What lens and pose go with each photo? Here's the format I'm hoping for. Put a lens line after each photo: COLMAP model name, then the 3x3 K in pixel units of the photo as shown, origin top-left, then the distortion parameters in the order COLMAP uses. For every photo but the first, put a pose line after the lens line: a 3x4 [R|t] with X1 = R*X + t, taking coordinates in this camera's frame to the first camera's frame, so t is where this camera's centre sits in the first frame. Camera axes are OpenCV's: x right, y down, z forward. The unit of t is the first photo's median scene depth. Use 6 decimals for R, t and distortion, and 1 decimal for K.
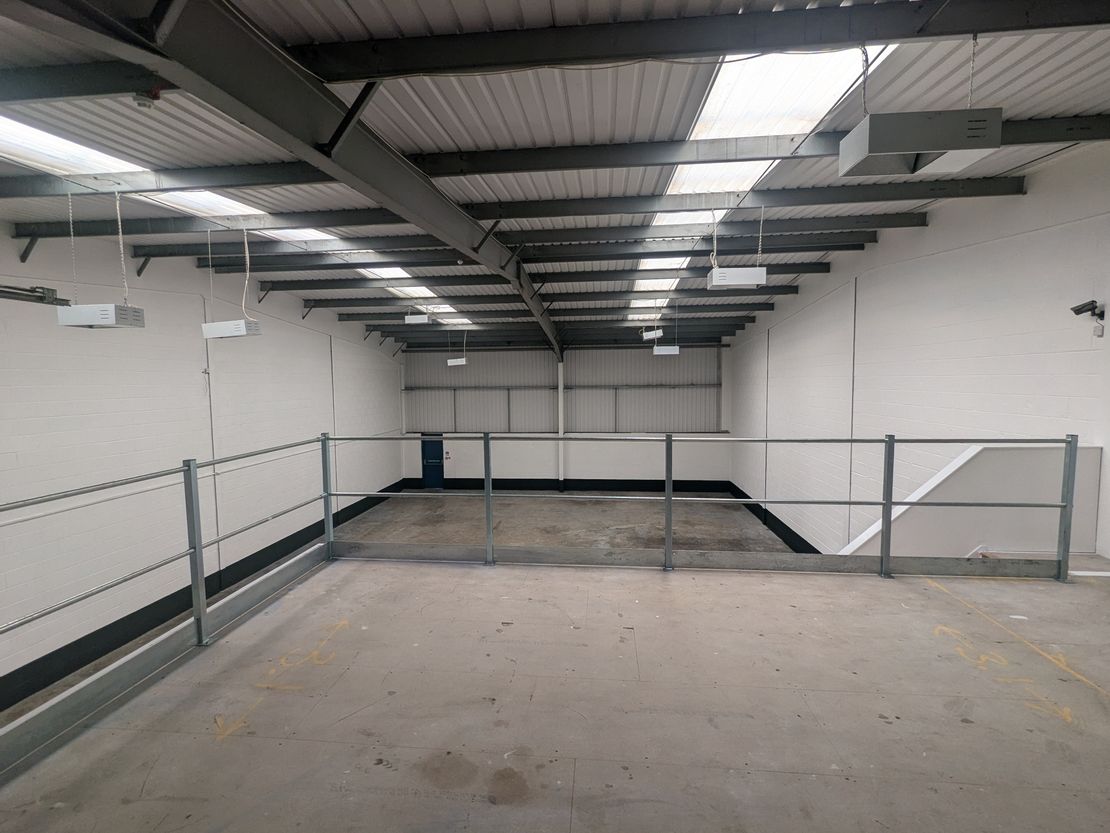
lens RADIAL K [[528.5, 0, 547.5], [0, 528.5, 414.6], [0, 0, 1]] dist [-0.003839, 0.003227]
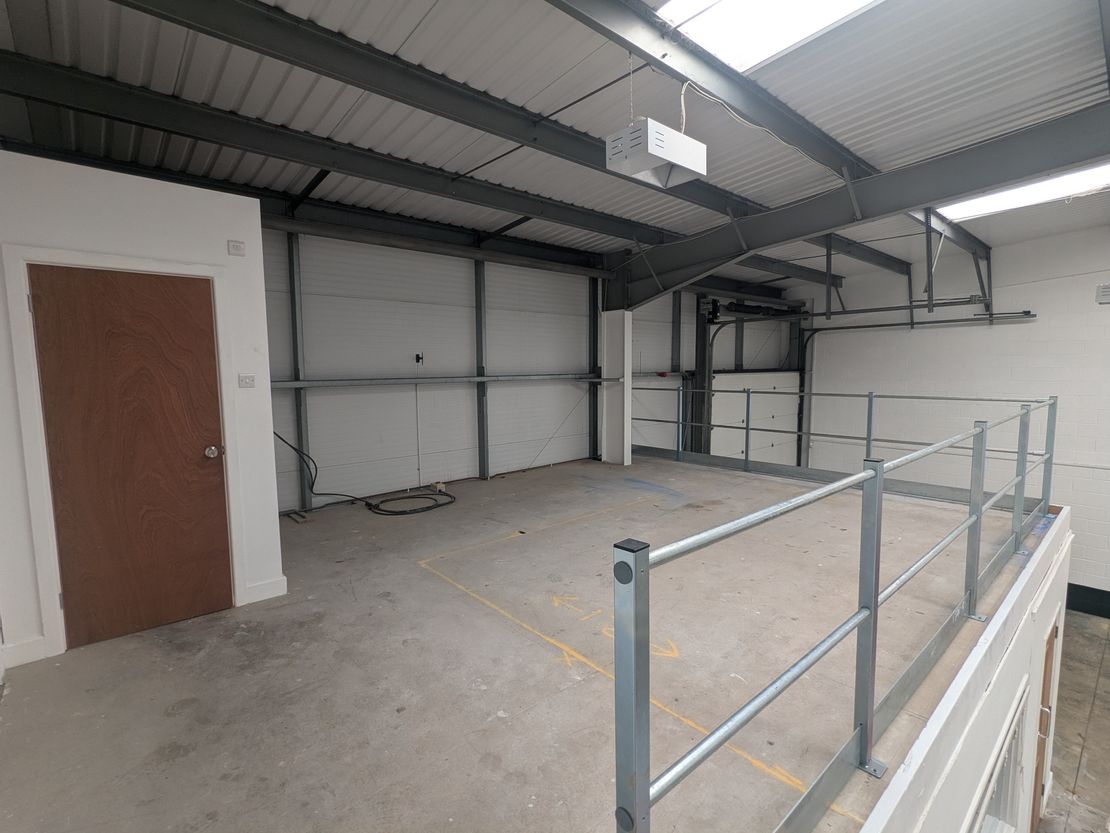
lens RADIAL K [[528.5, 0, 550.6], [0, 528.5, 417.7], [0, 0, 1]] dist [-0.003839, 0.003227]
pose [[-0.677748, 0.088725, -0.729921, 0.527764], [-0.029987, 0.988532, 0.148004, -0.024226], [0.734682, 0.122197, -0.667315, 0.499751]]
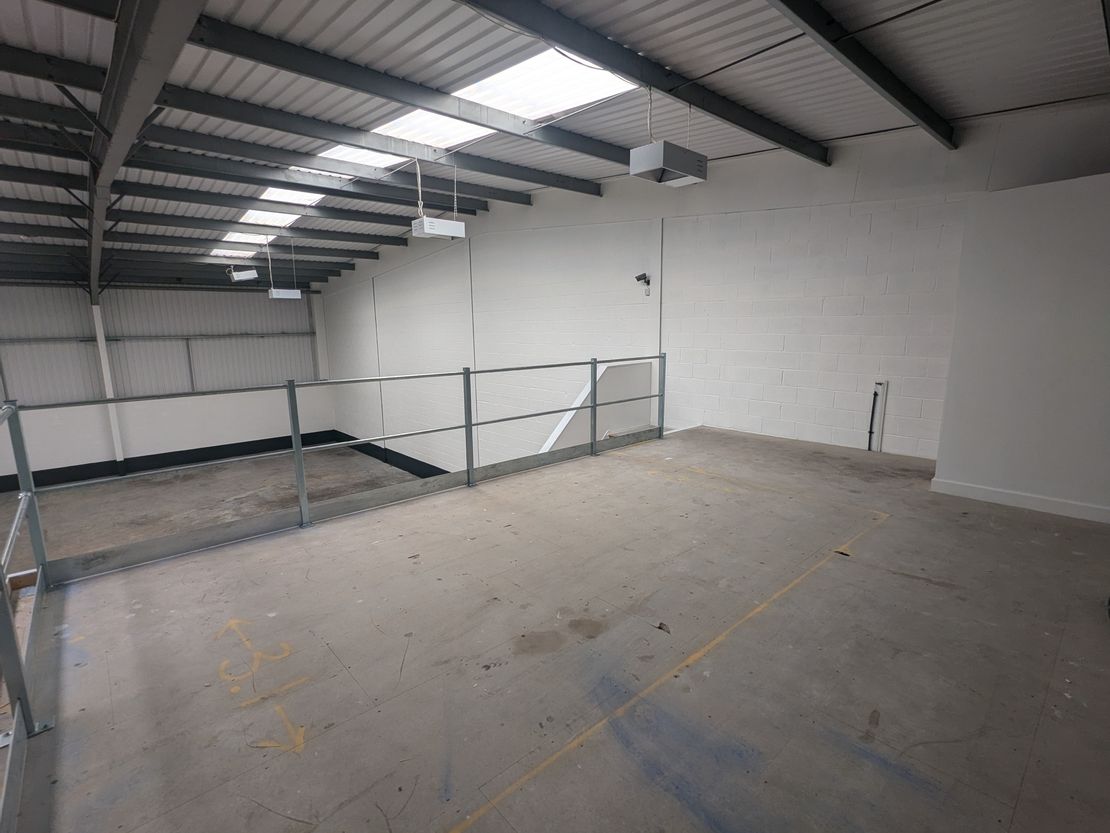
lens RADIAL K [[528.5, 0, 550.8], [0, 528.5, 414.9], [0, 0, 1]] dist [-0.003839, 0.003227]
pose [[0.672597, -0.124587, 0.729446, -0.231648], [0.056344, 0.991486, 0.117389, 0.007217], [-0.737860, -0.037856, 0.673891, 0.048327]]
